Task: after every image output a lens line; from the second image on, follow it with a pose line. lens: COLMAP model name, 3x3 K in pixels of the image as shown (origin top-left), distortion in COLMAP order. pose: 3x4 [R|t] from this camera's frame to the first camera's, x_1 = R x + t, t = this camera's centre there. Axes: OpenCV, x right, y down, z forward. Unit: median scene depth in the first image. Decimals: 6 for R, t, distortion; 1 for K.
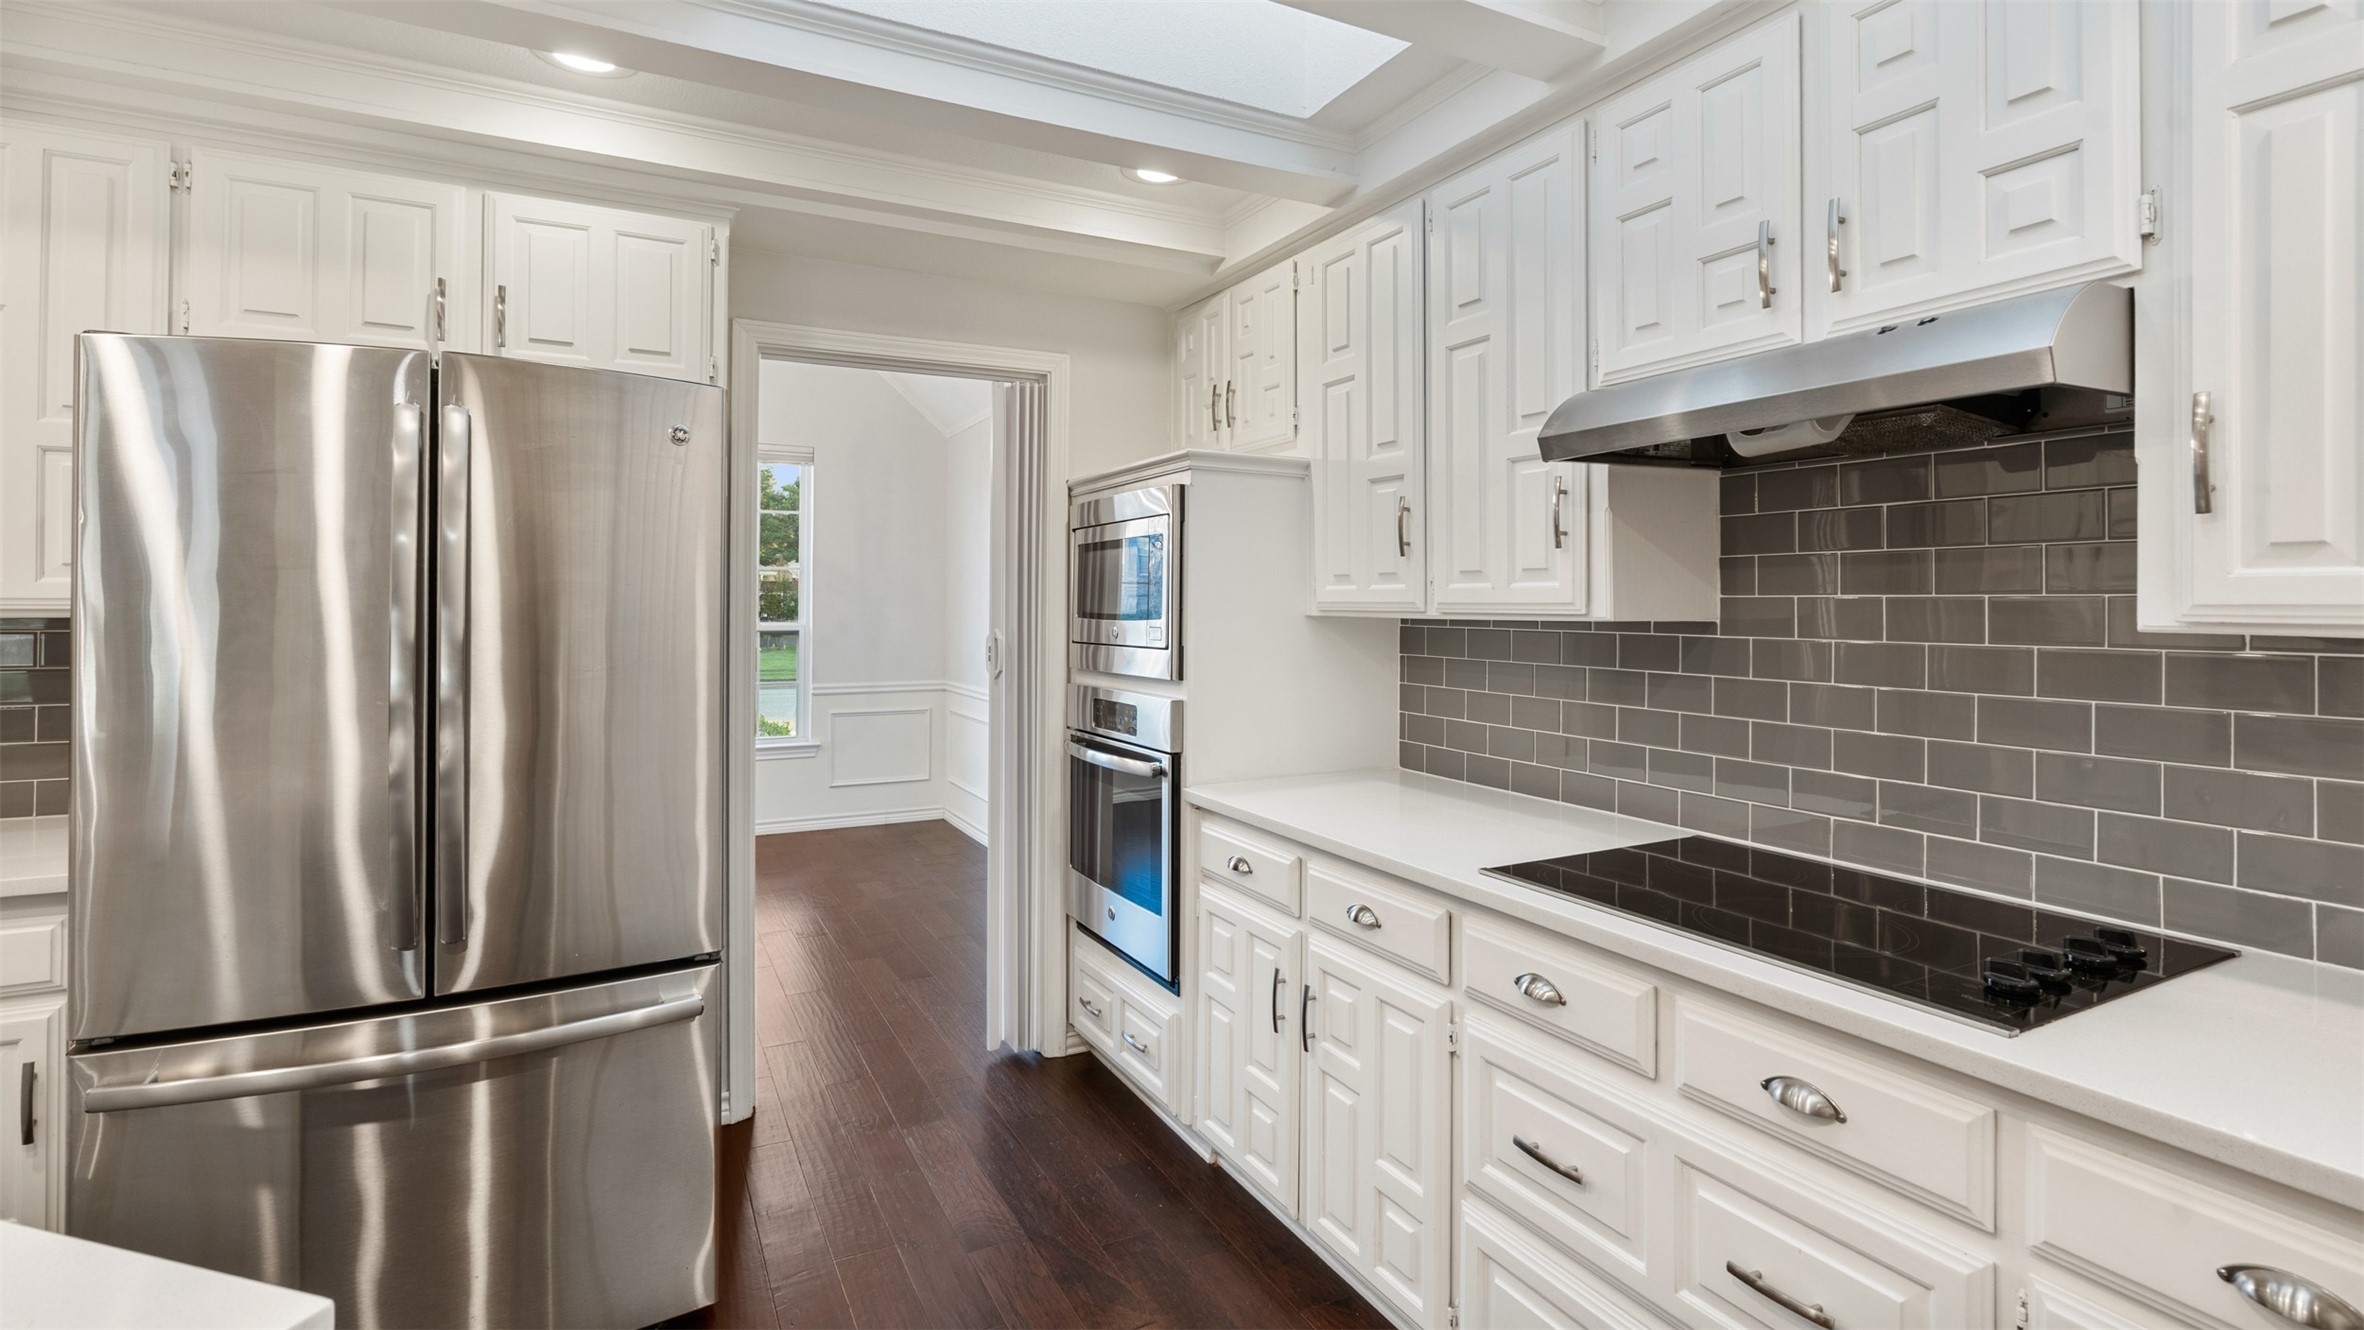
lens RADIAL K [[1095.1, 0, 1199.2], [0, 1095.1, 599.1], [0, 0, 1]] dist [-0.002473, 0.000208]
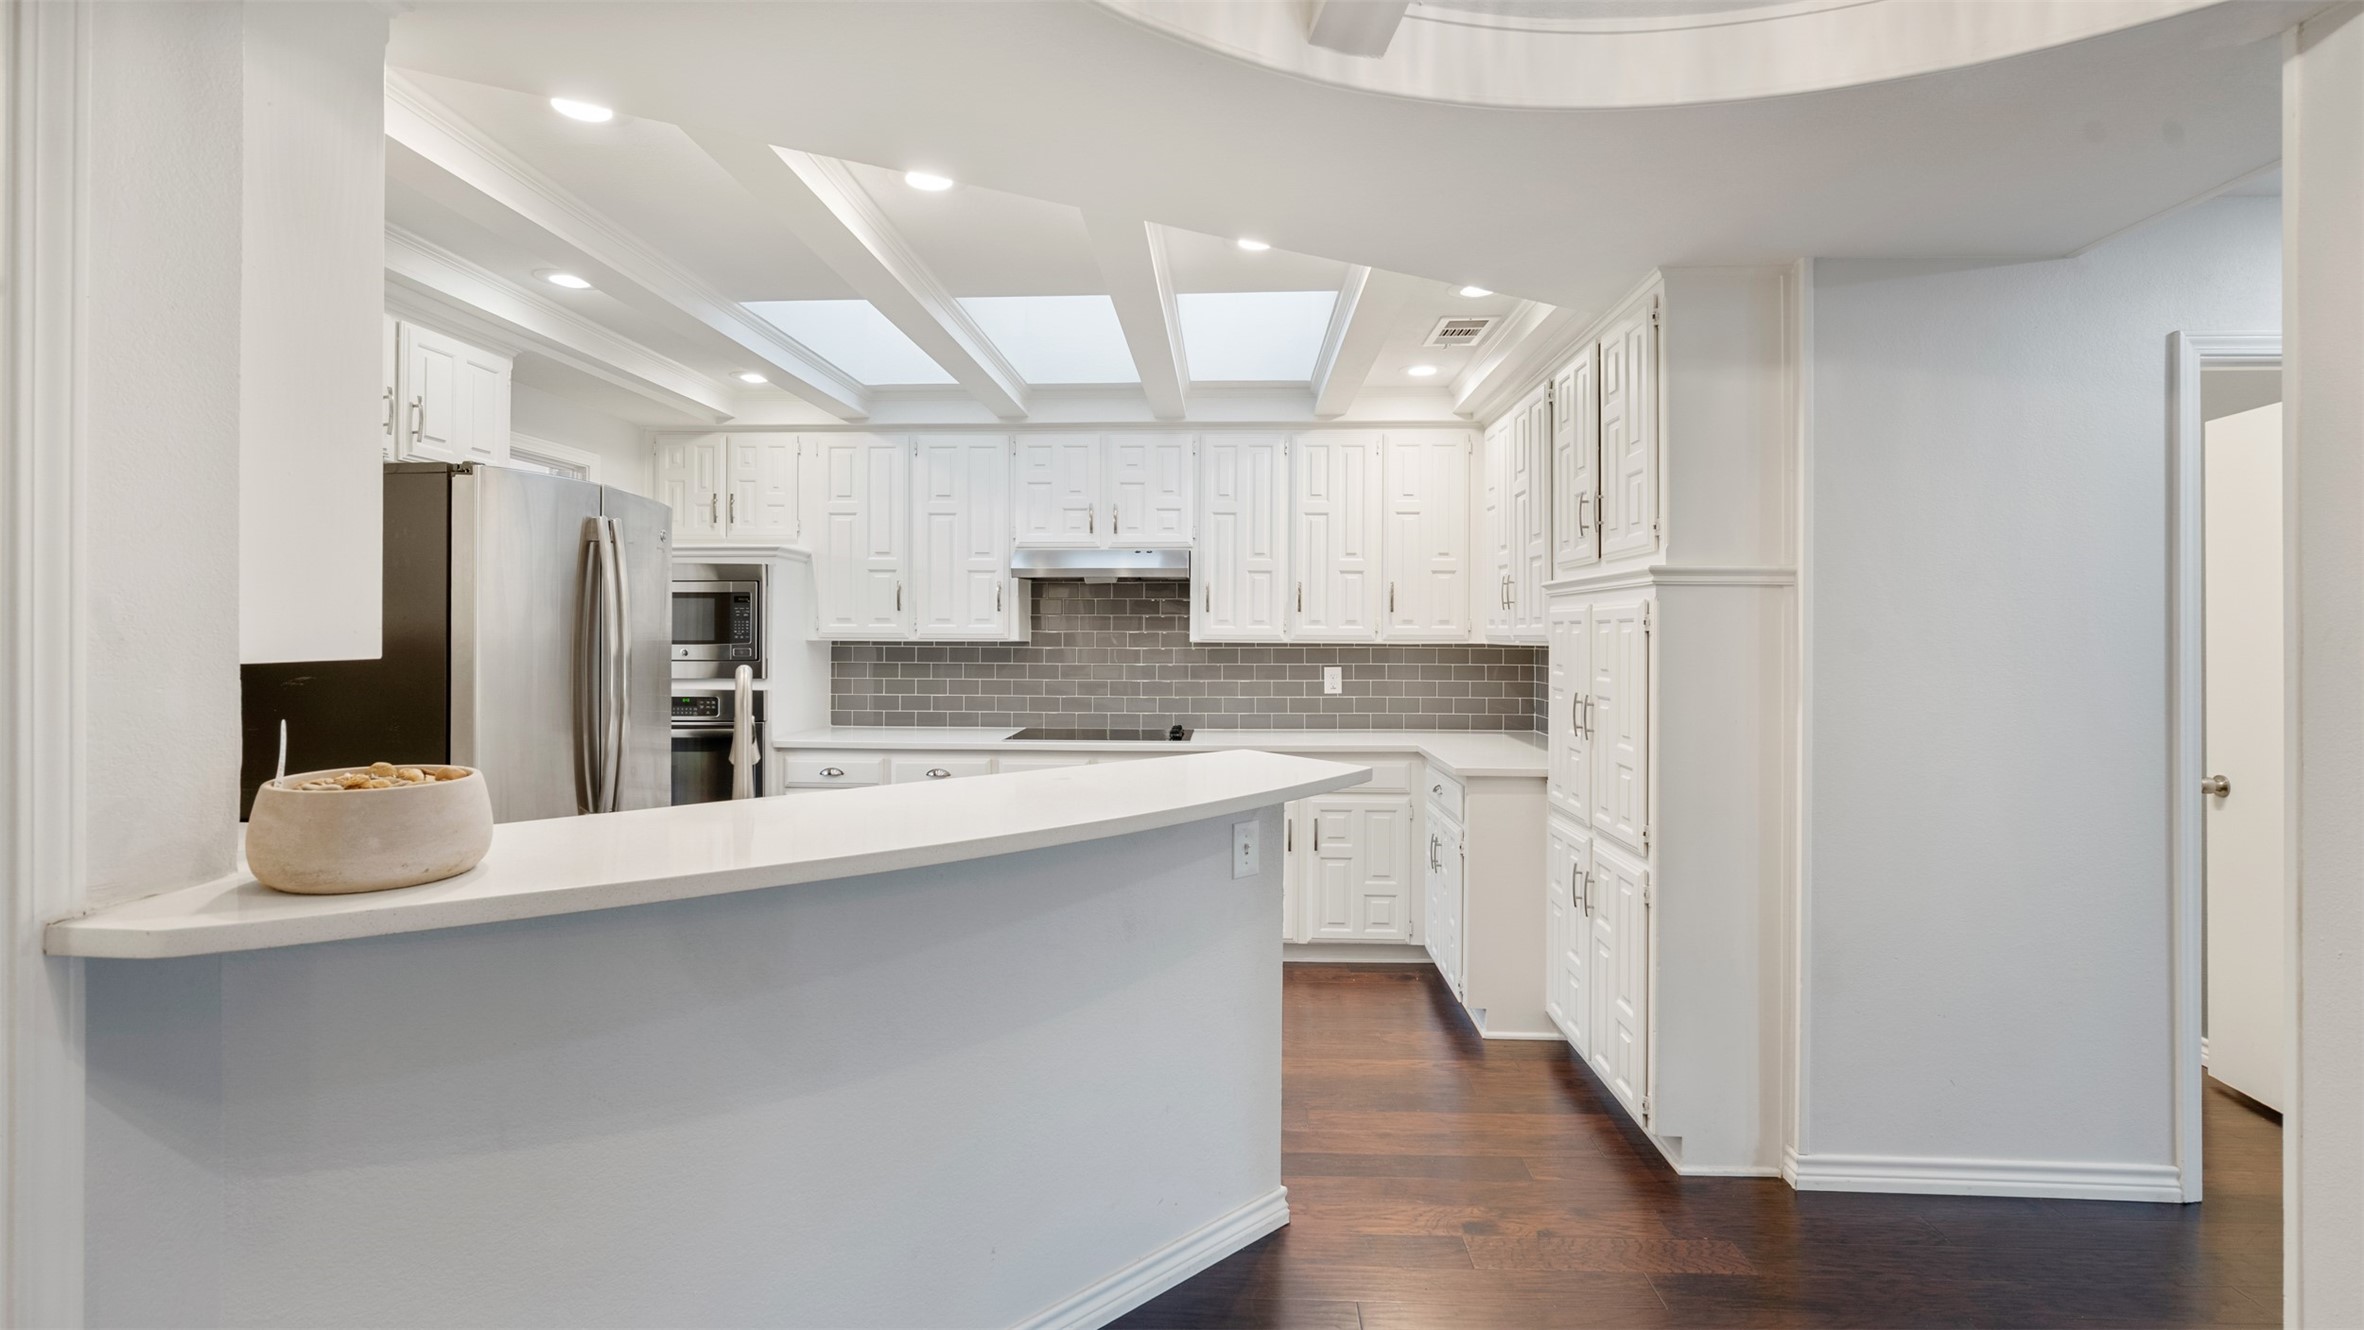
lens RADIAL K [[1095.1, 0, 1179.4], [0, 1095.1, 646.3], [0, 0, 1]] dist [-0.002473, 0.000208]
pose [[0.515880, -0.006382, 0.856637, -1.385220], [-0.006883, 0.999909, 0.011594, 0.000237], [-0.856633, -0.011878, 0.515789, -0.529936]]
